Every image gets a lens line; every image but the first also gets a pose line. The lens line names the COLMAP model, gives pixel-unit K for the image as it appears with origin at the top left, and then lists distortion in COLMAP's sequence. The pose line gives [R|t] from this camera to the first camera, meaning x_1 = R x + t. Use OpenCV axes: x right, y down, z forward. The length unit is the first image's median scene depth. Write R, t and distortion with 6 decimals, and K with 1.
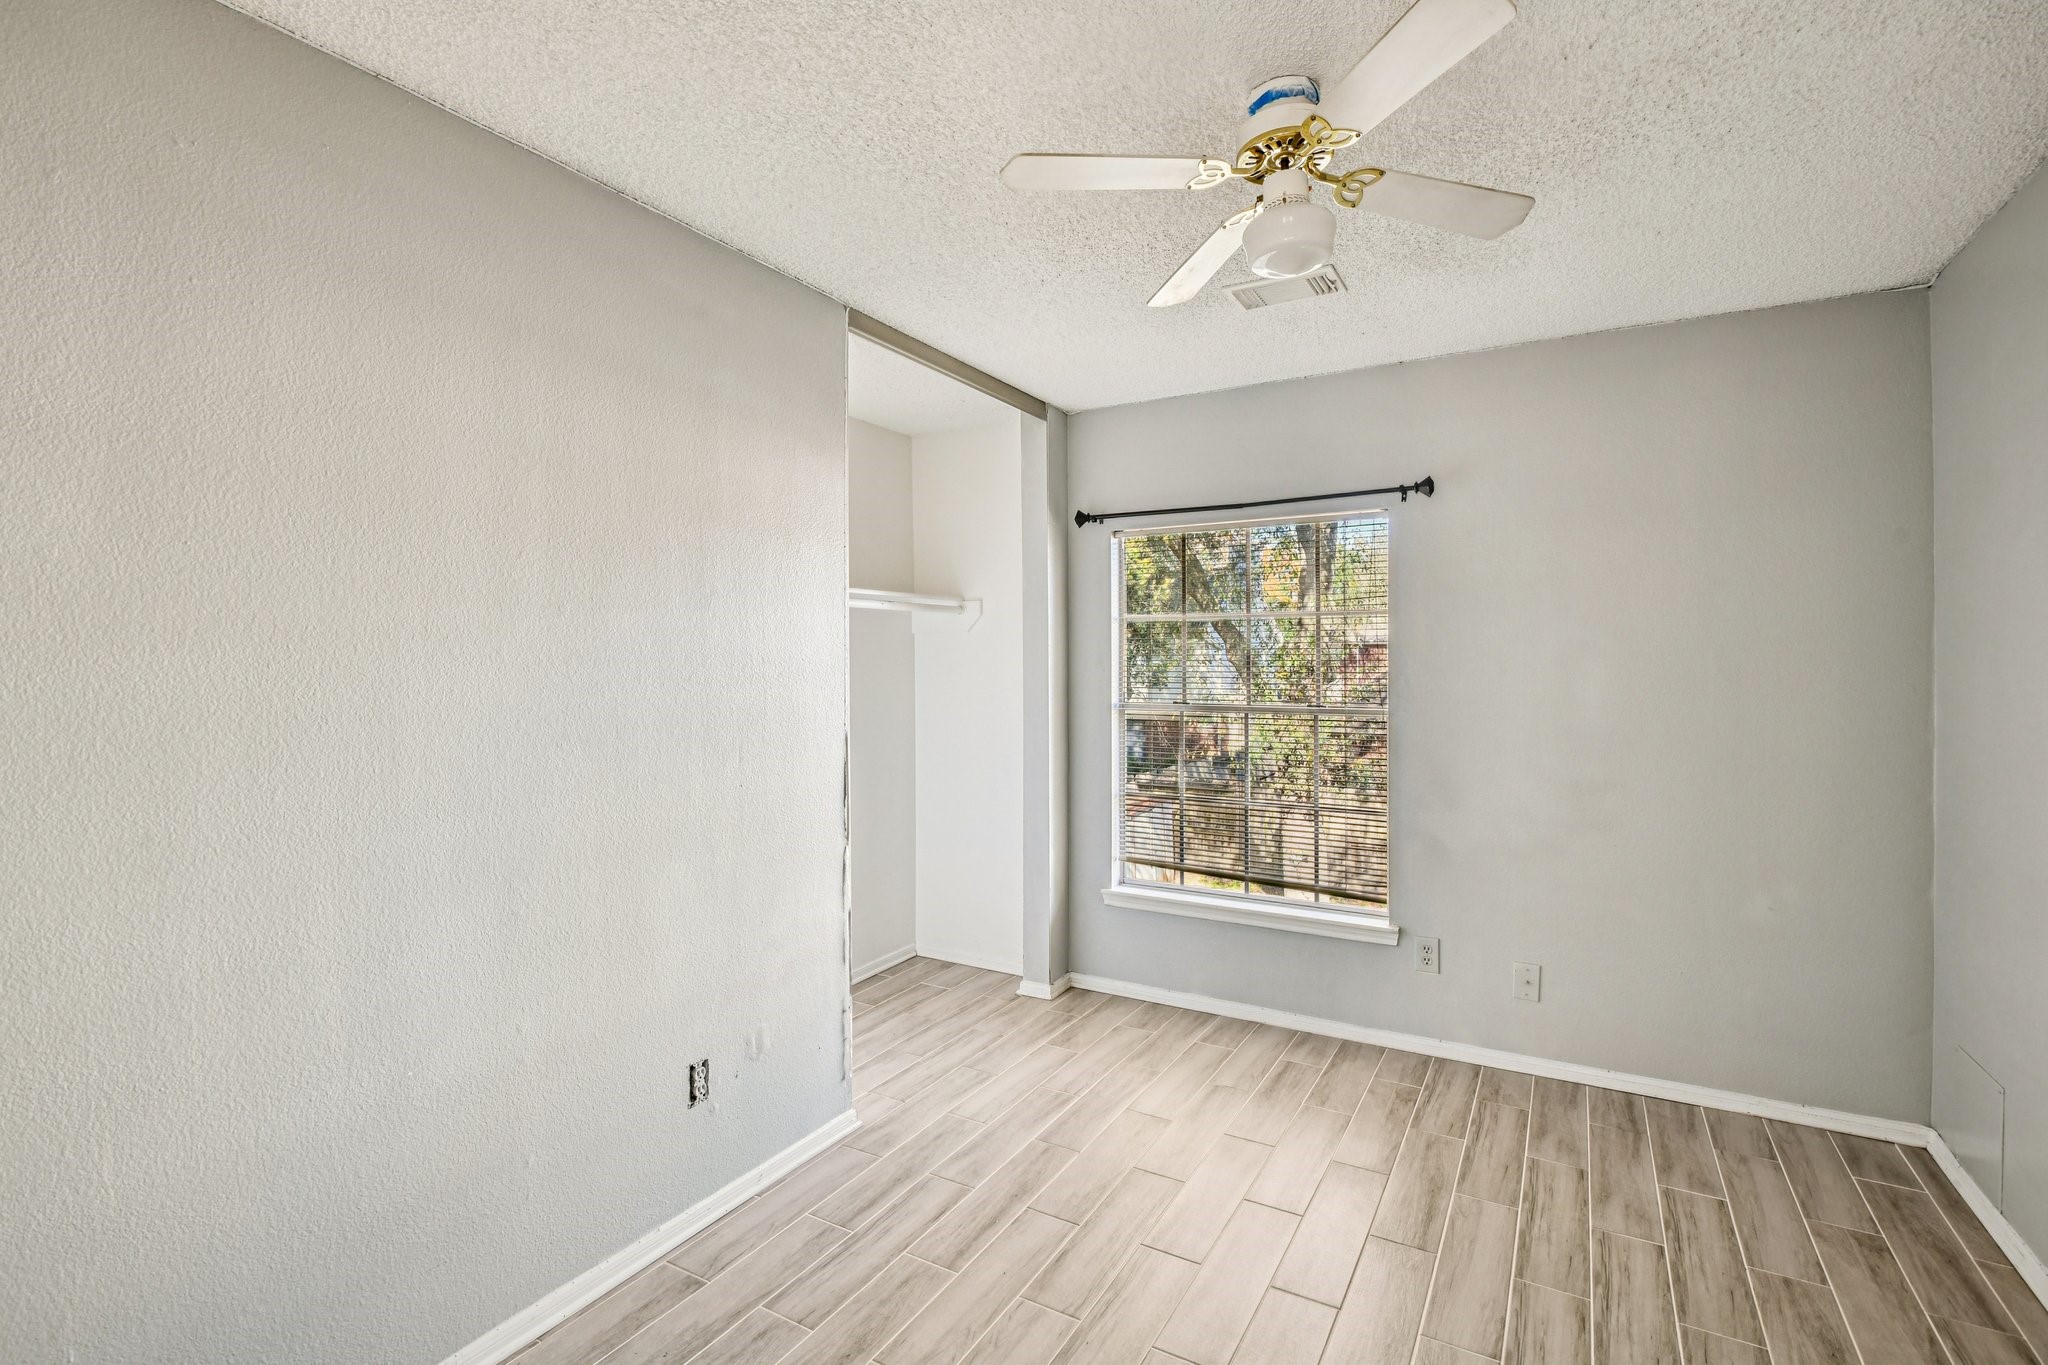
lens RADIAL K [[936.7, 0, 1027.3], [0, 936.7, 672.6], [0, 0, 1]] dist [-0.008056, -0.002667]
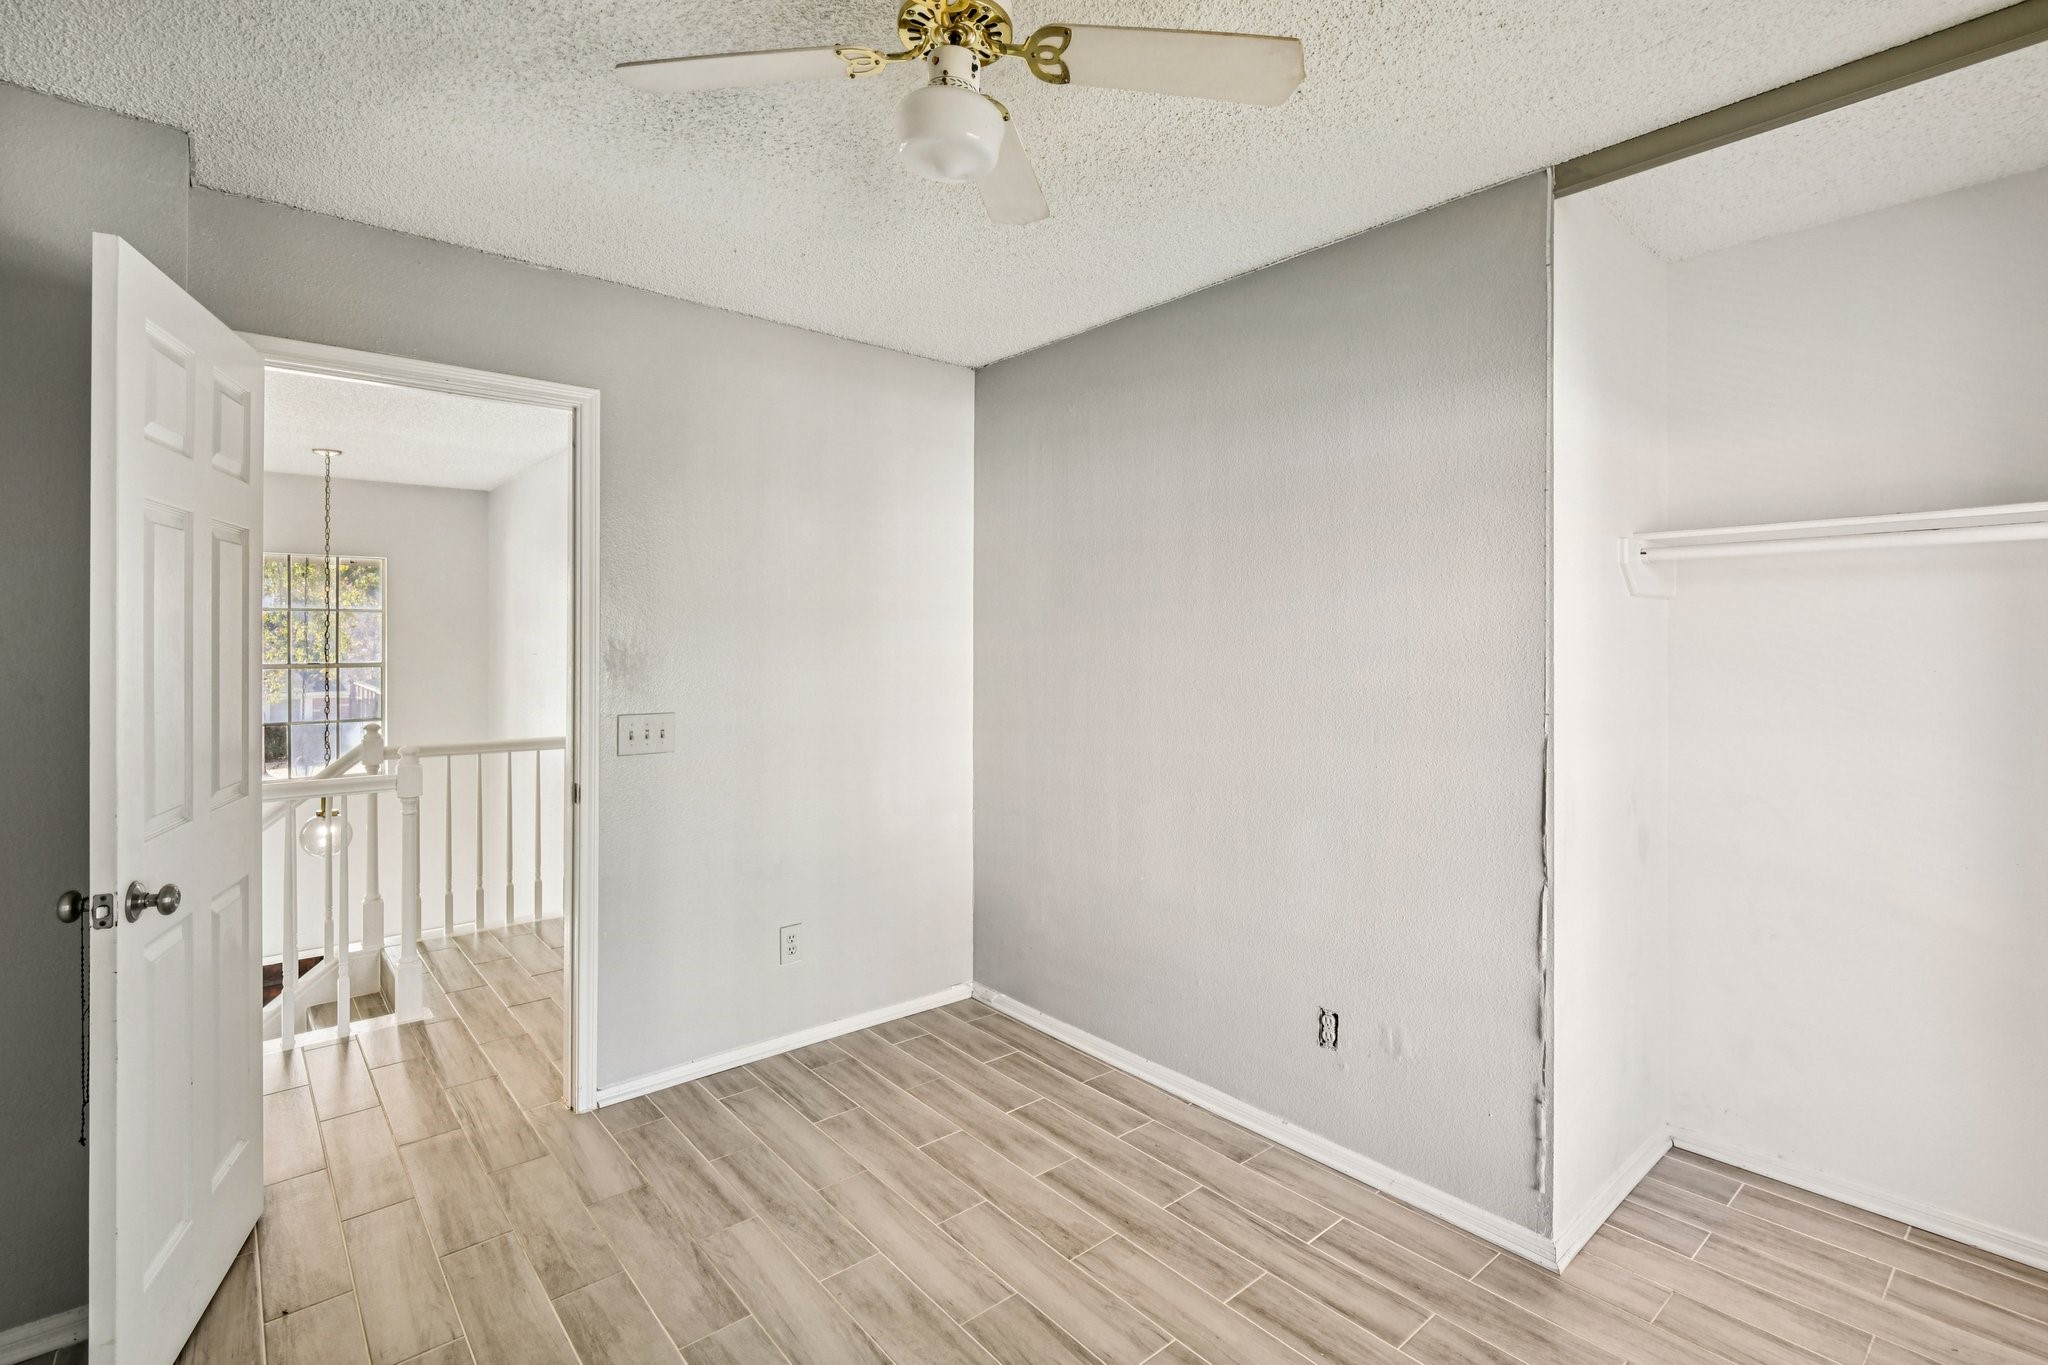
lens RADIAL K [[936.7, 0, 1026.4], [0, 936.7, 664.5], [0, 0, 1]] dist [-0.008056, -0.002667]
pose [[-0.324361, 0.017365, -0.945774, 0.806664], [-0.019507, 0.999496, 0.025041, -0.005085], [0.945732, 0.026572, -0.323859, 1.041971]]
